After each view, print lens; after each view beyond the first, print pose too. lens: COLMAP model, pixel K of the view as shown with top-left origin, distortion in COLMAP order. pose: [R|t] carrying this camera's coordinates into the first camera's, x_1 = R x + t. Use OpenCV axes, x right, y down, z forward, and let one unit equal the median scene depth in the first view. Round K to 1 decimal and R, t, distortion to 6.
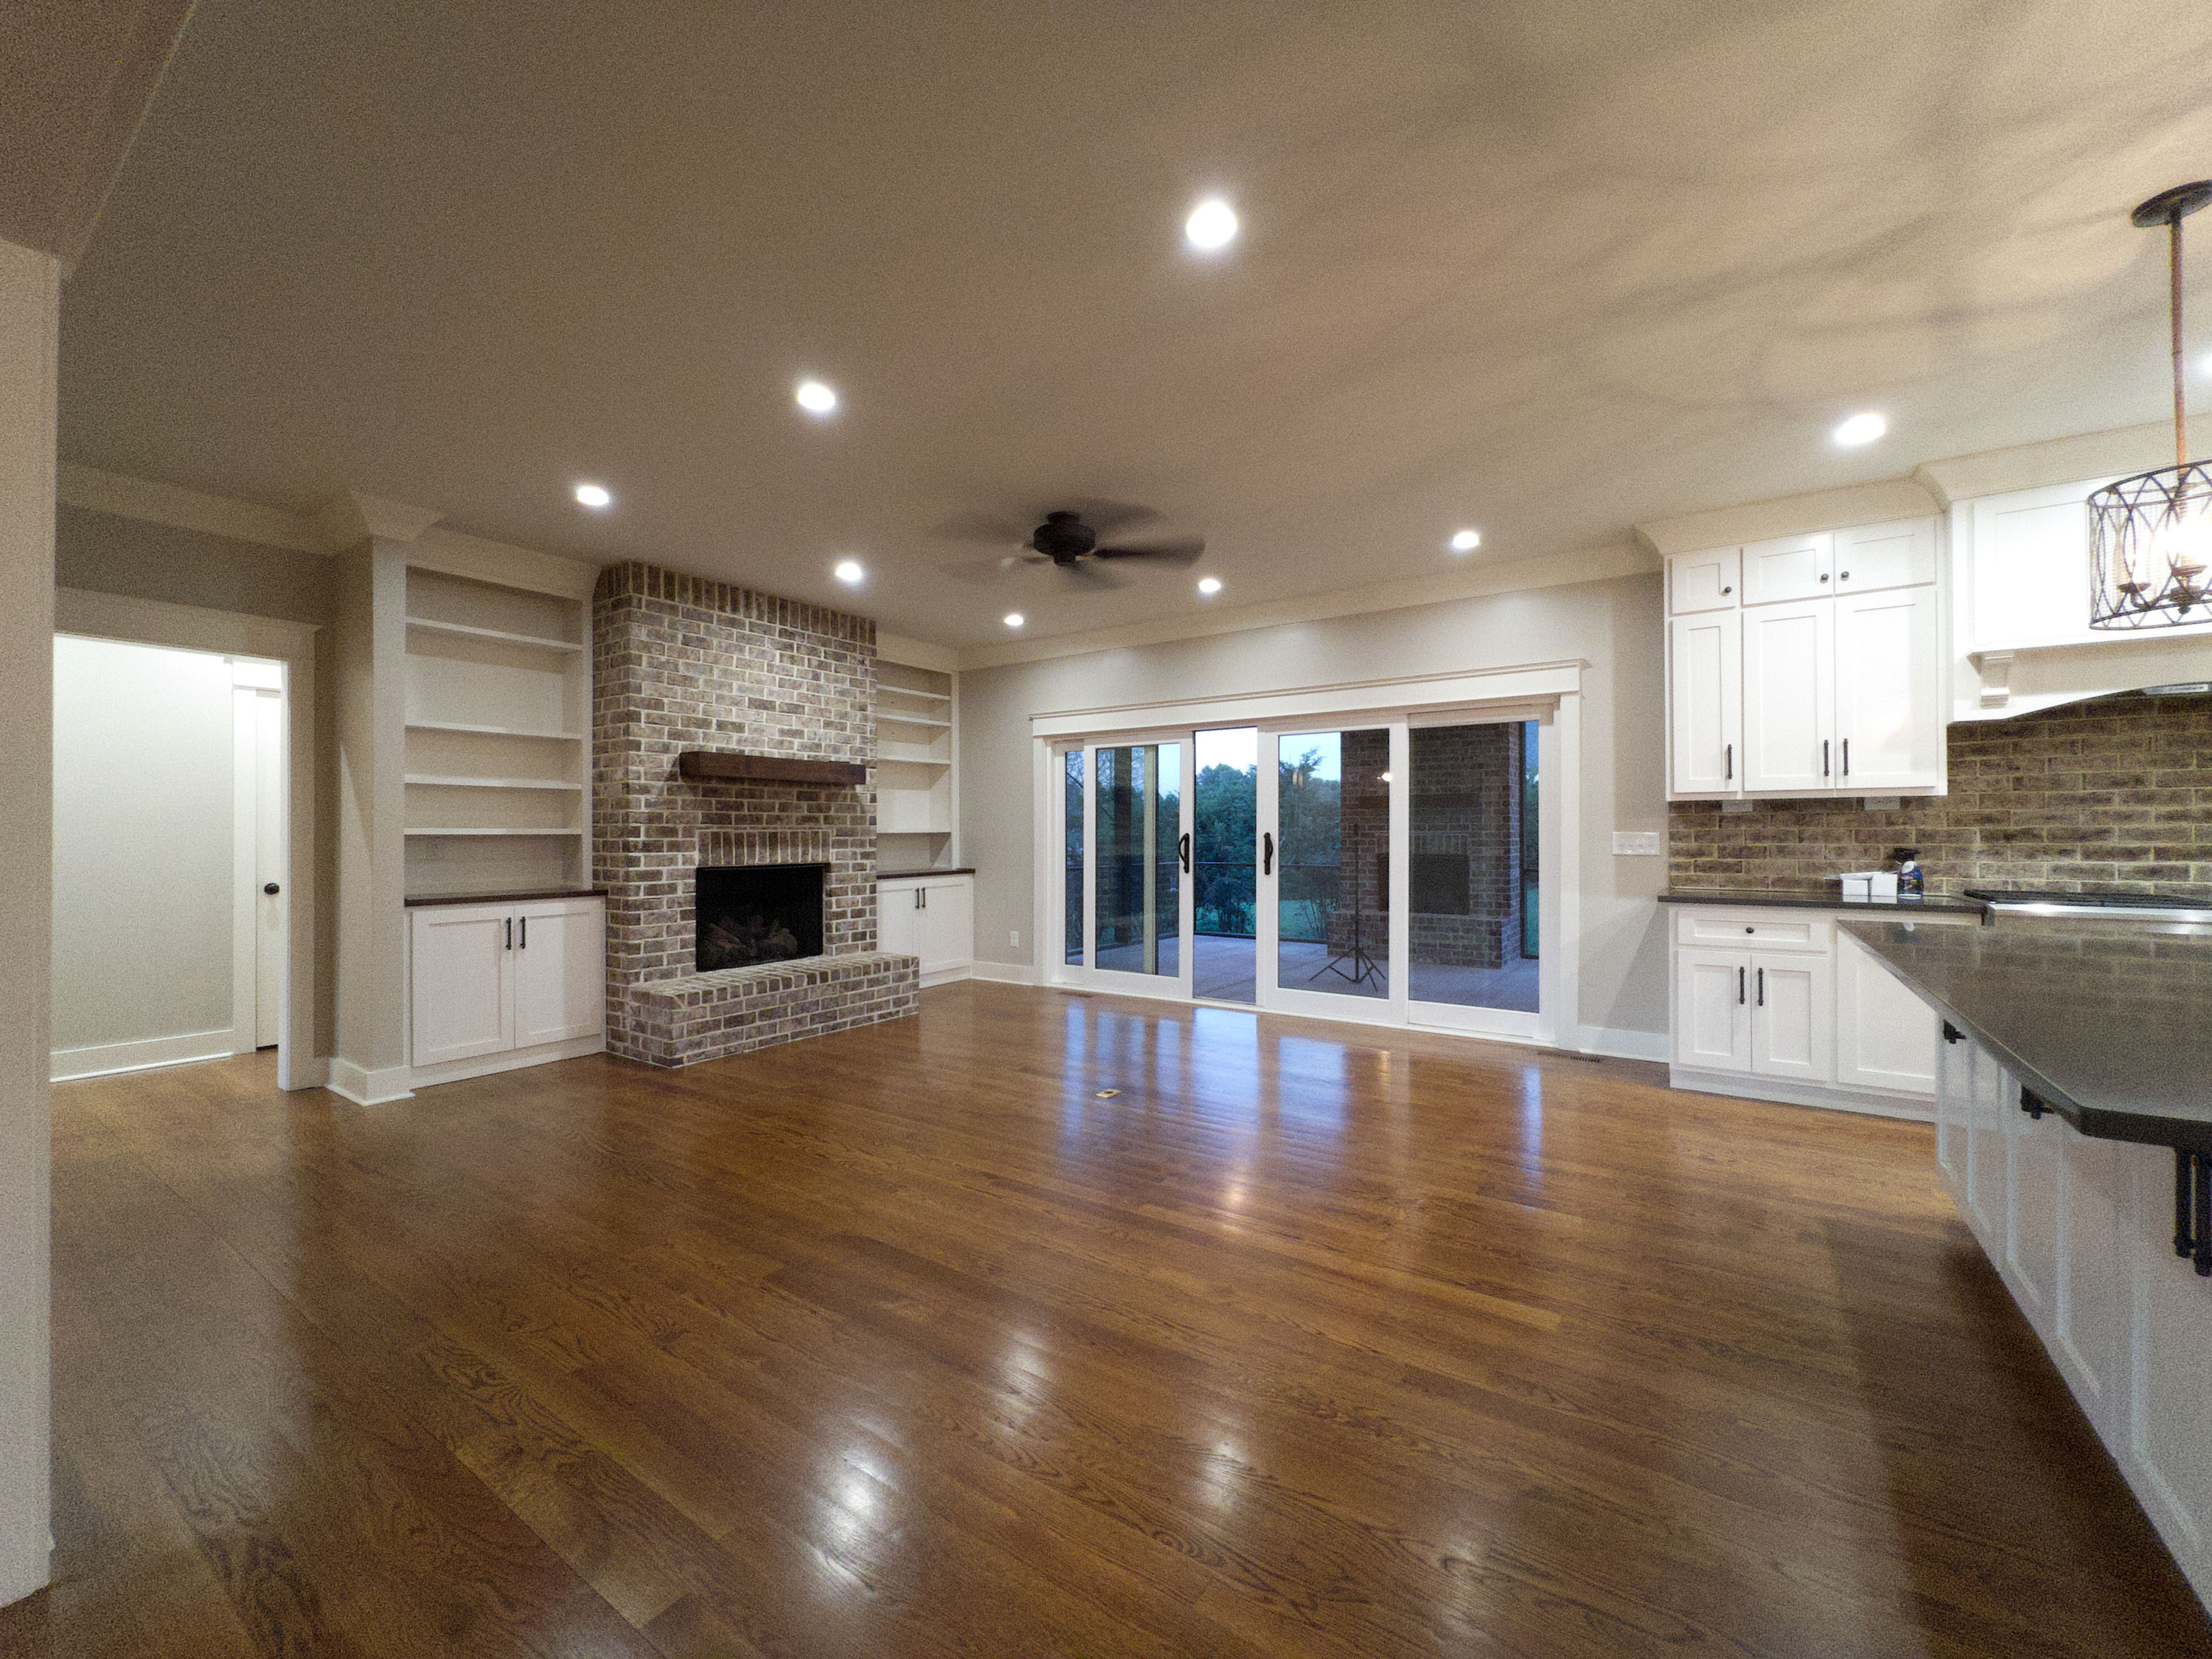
lens RADIAL K [[890.7, 0, 1083.7], [0, 890.7, 825.8], [0, 0, 1]] dist [-0.000812, 0.000485]
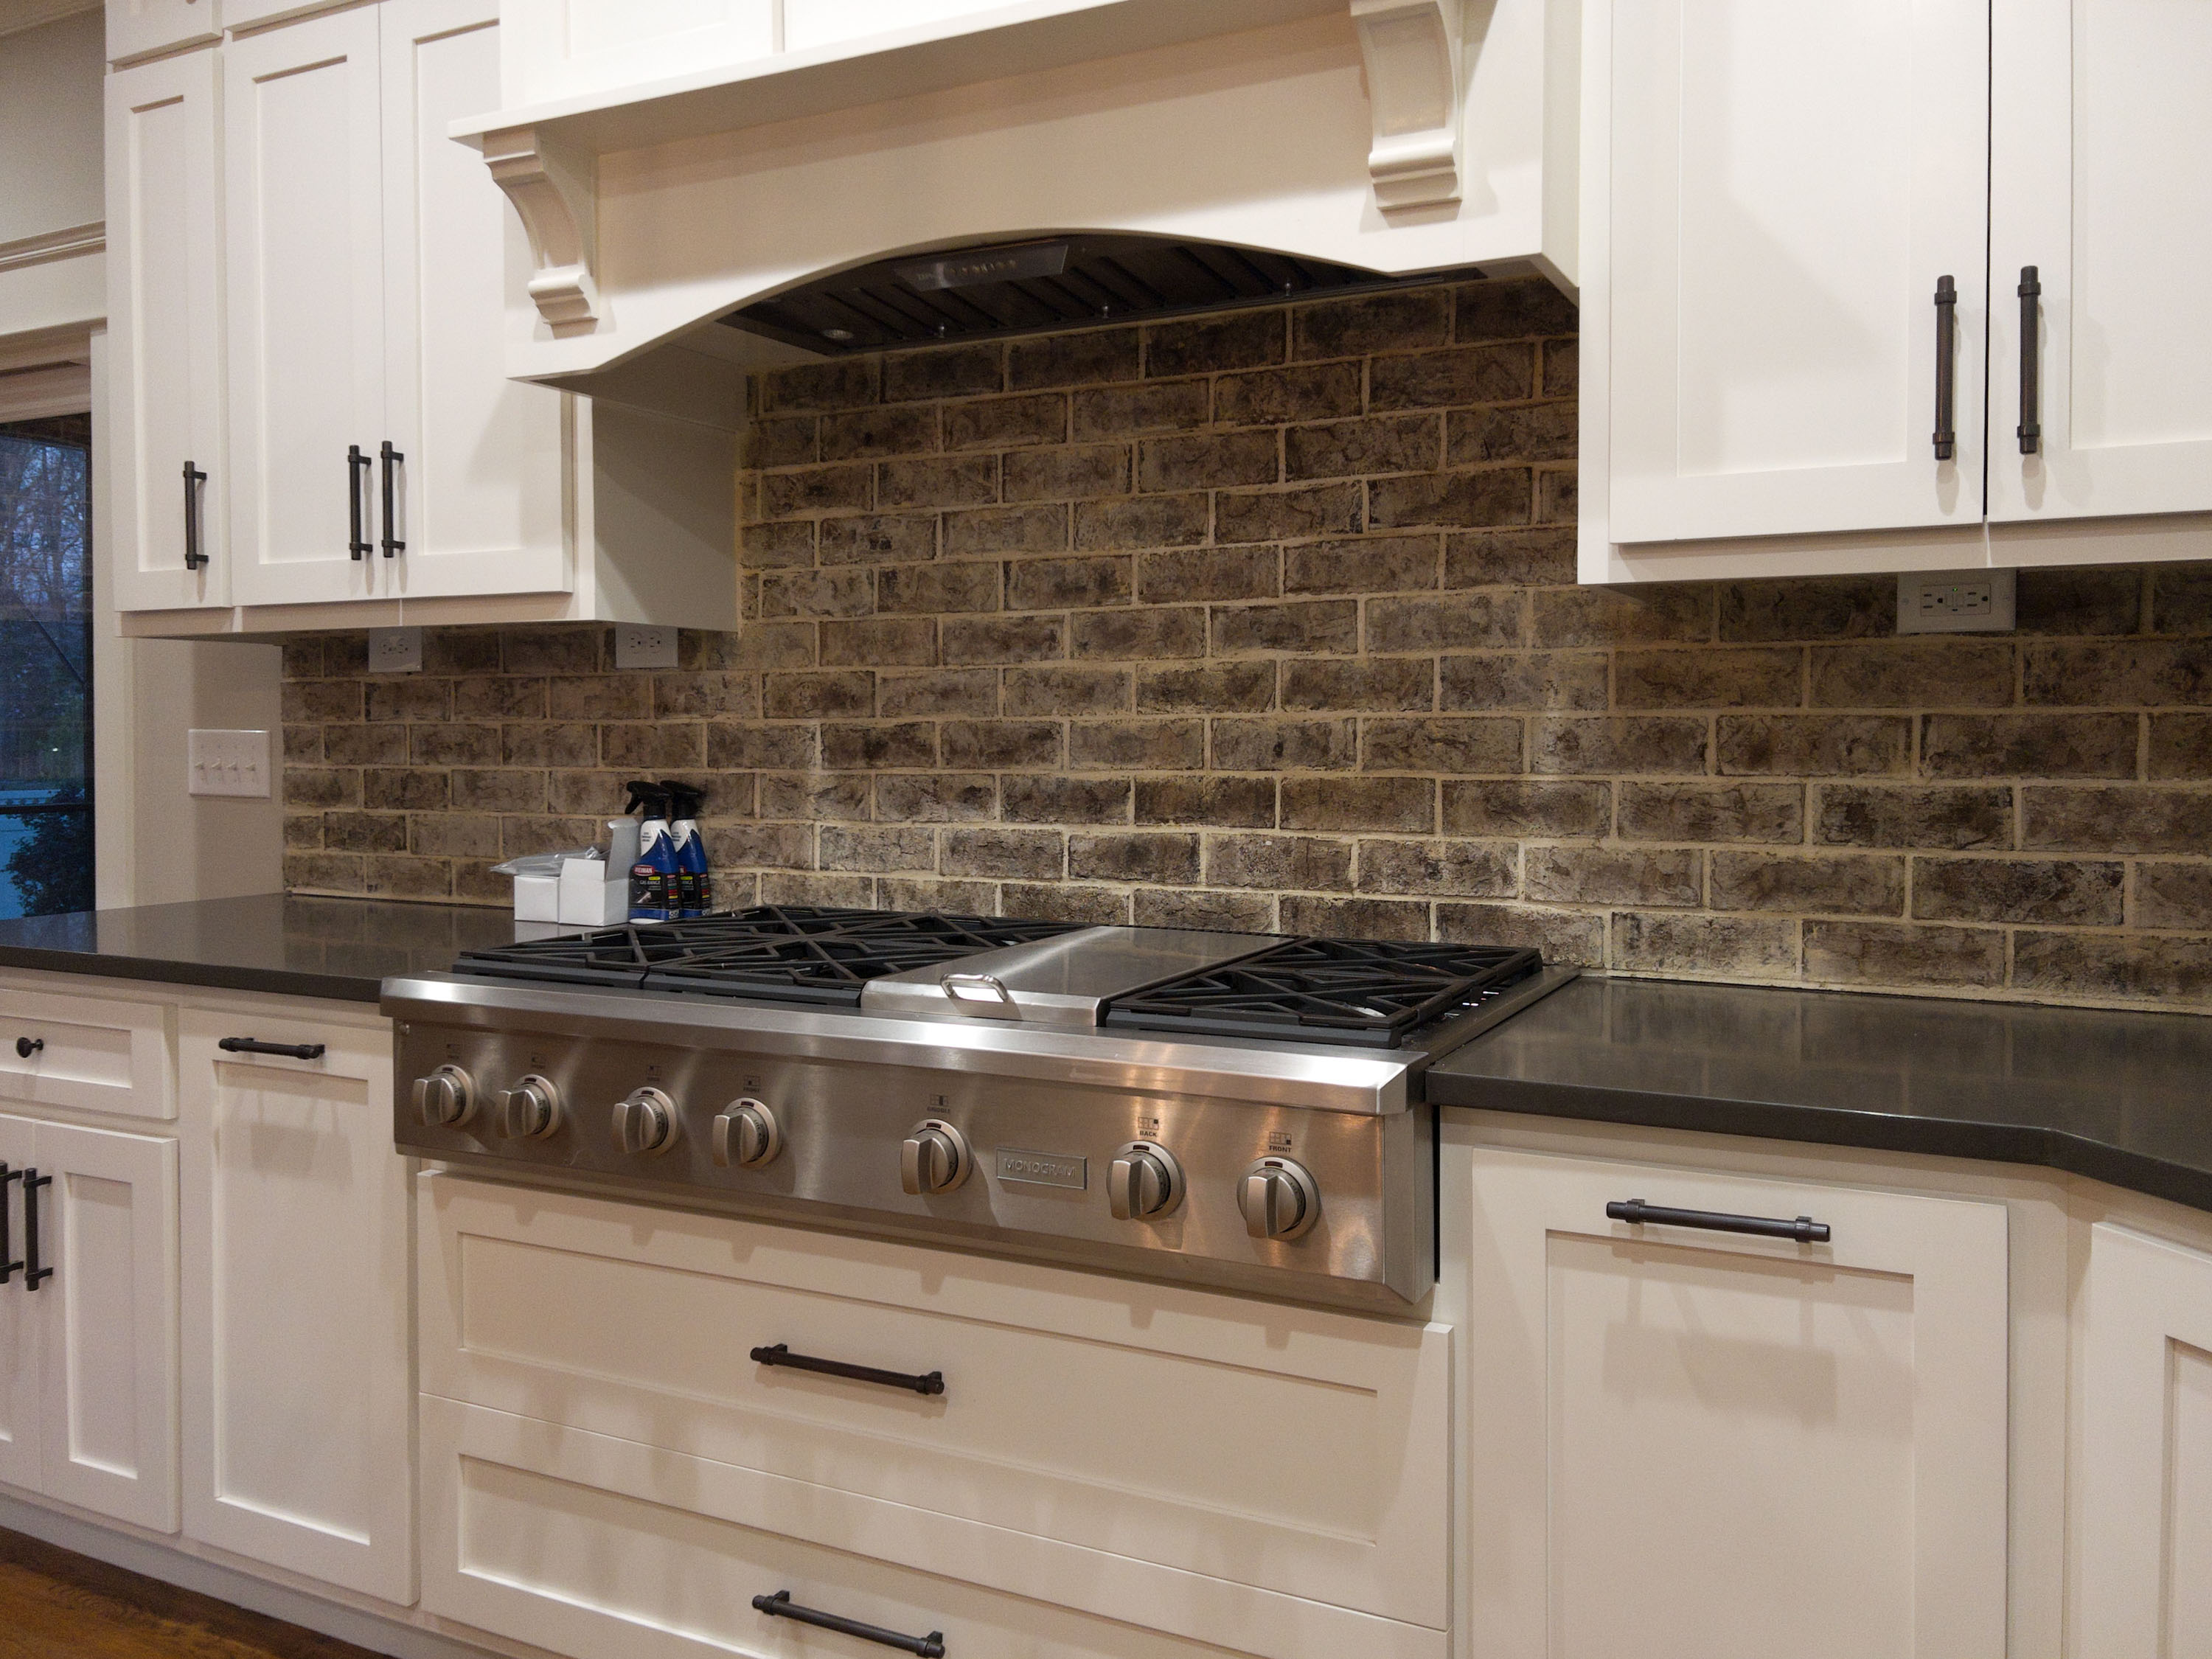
lens RADIAL K [[1730.6, 0, 1106.6], [0, 1730.6, 833.3], [0, 0, 1]] dist [0.016030, 0.005270]
pose [[0.988489, -0.007767, 0.151094, 1.038790], [-0.003425, 0.997276, 0.073675, -0.004547], [-0.151255, -0.073345, 0.985770, 0.341193]]
